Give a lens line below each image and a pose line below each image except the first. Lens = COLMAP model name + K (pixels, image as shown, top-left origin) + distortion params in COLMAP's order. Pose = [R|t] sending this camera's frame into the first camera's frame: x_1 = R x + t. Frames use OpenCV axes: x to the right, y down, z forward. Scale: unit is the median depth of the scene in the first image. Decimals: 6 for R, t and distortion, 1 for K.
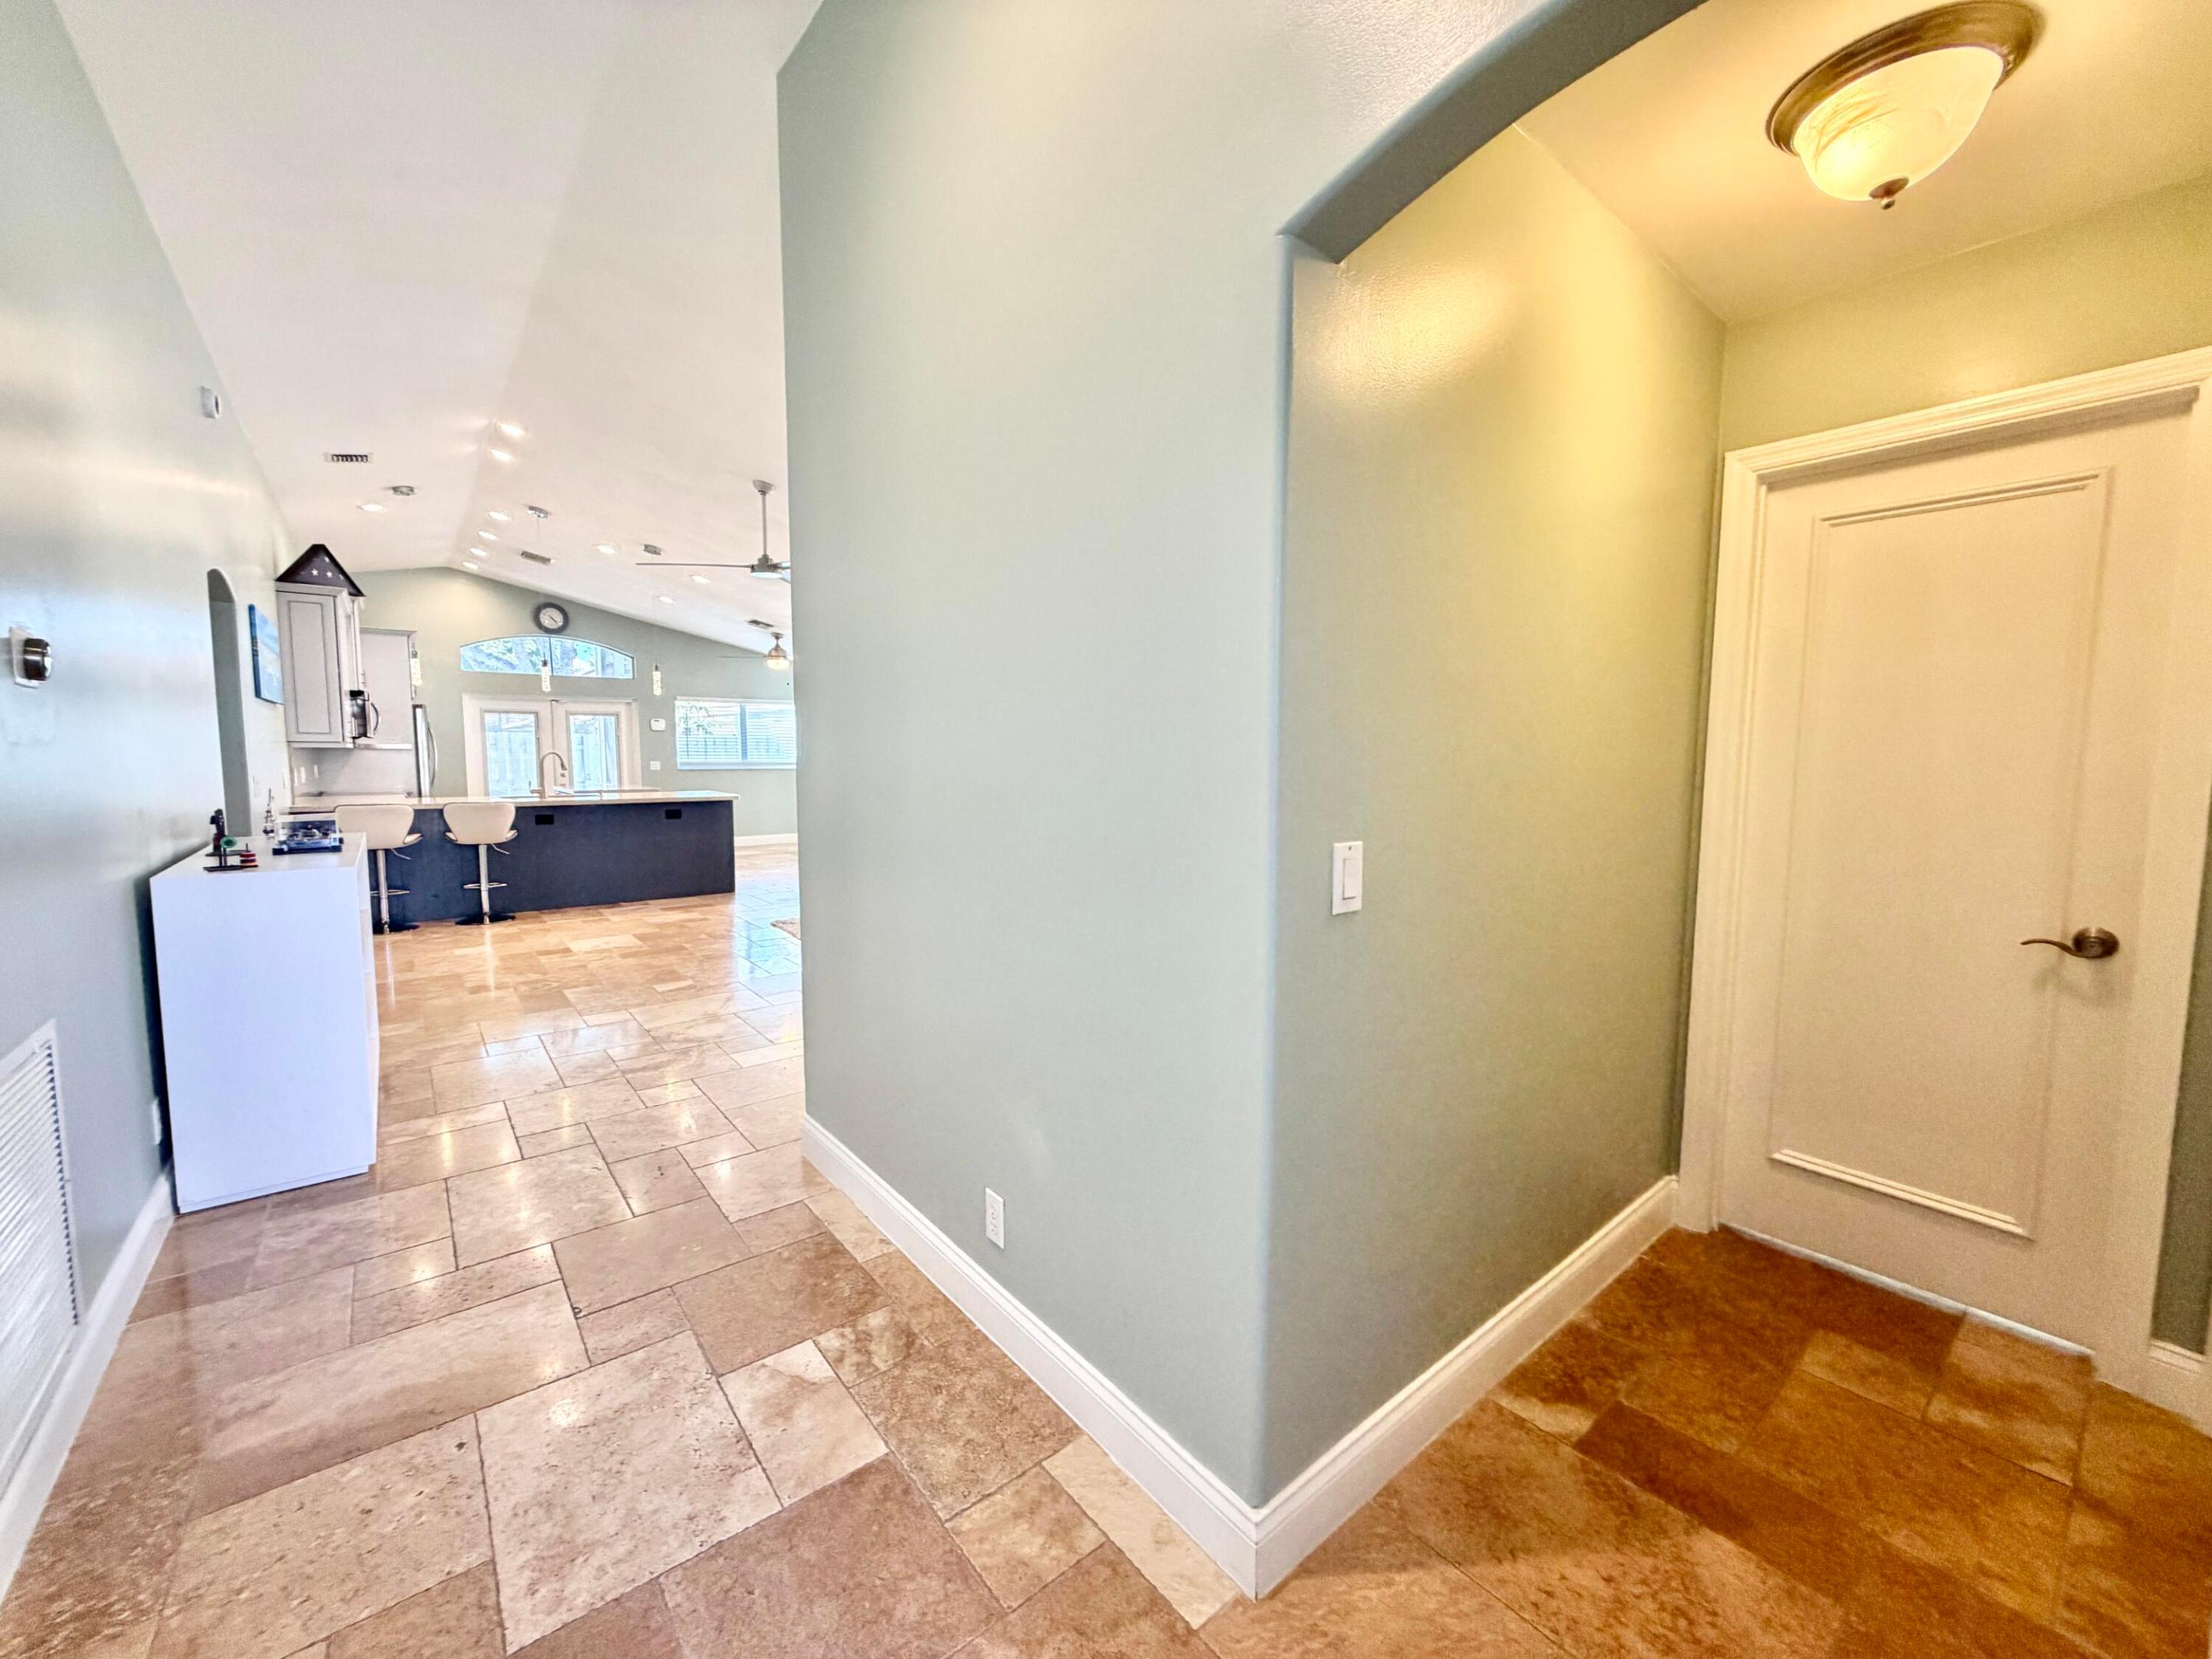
lens RADIAL K [[880.6, 0, 1099.6], [0, 880.6, 826.0], [0, 0, 1]] dist [-0.000981, 0.000885]
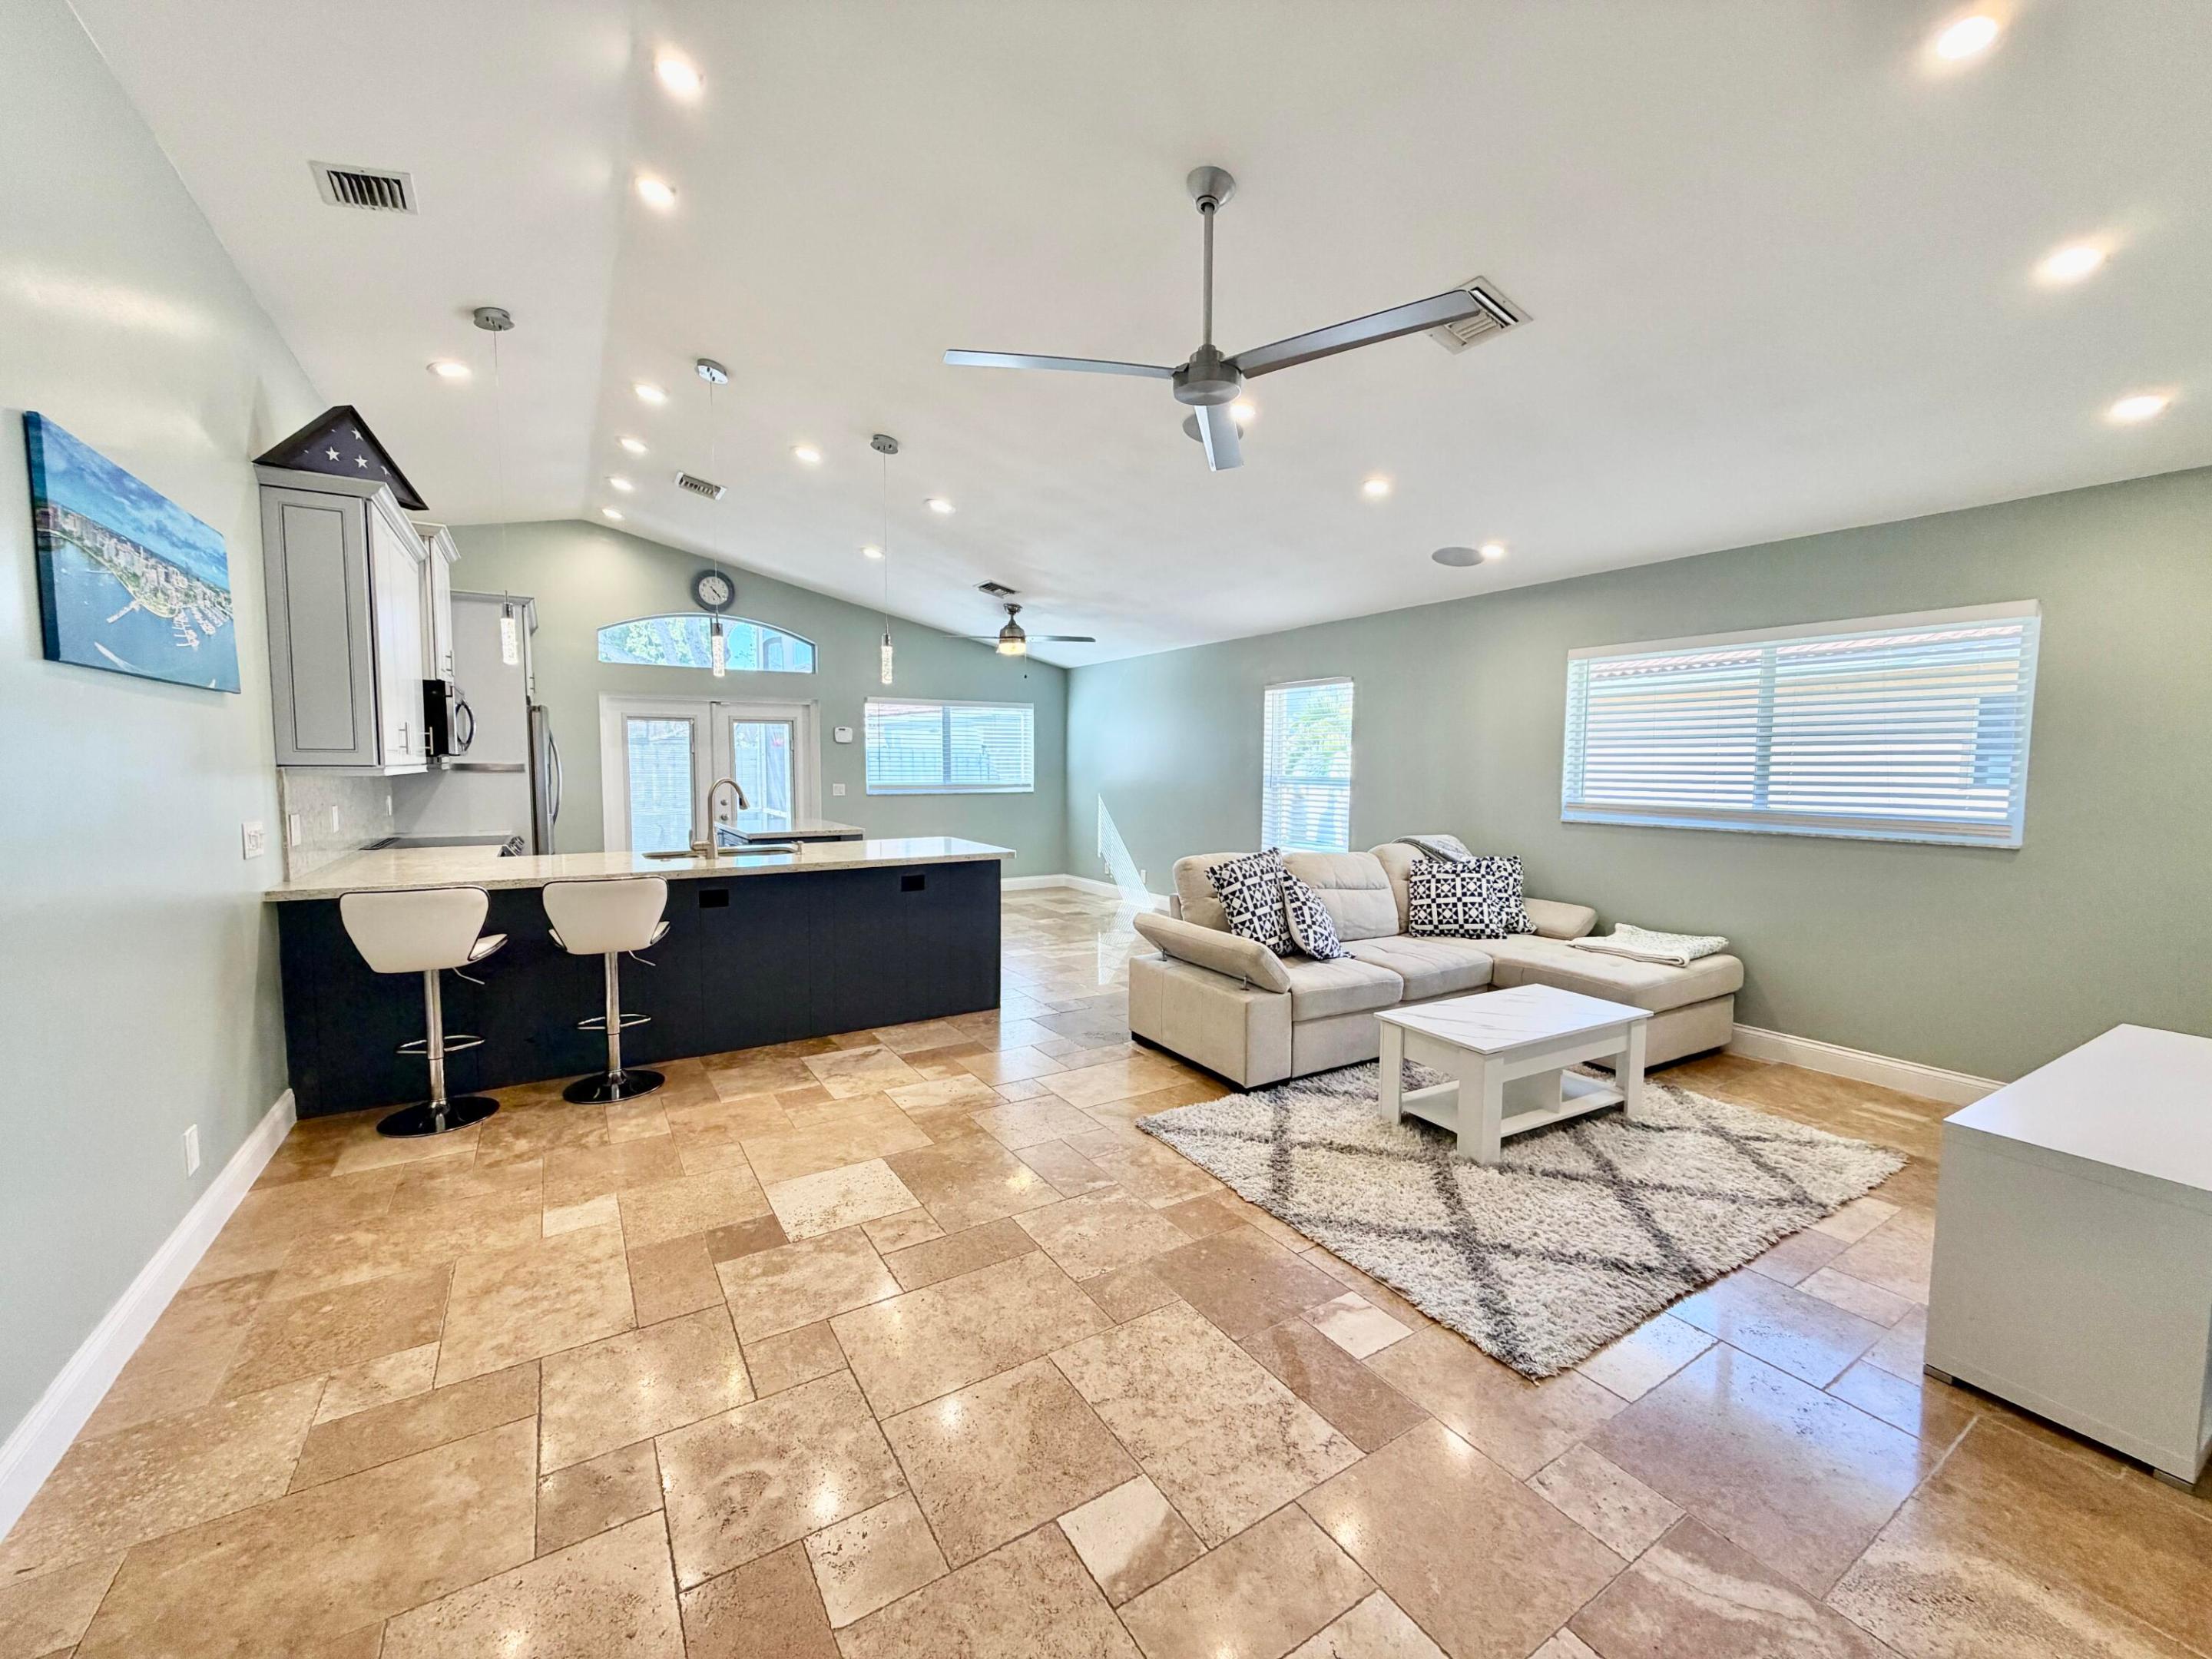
lens RADIAL K [[880.6, 0, 1096.7], [0, 880.6, 827.7], [0, 0, 1]] dist [-0.000981, 0.000885]
pose [[0.992101, 0.010284, -0.125016, -0.305027], [-0.011584, 0.999886, -0.009675, -0.049688], [0.124903, 0.011046, 0.992107, 0.451373]]
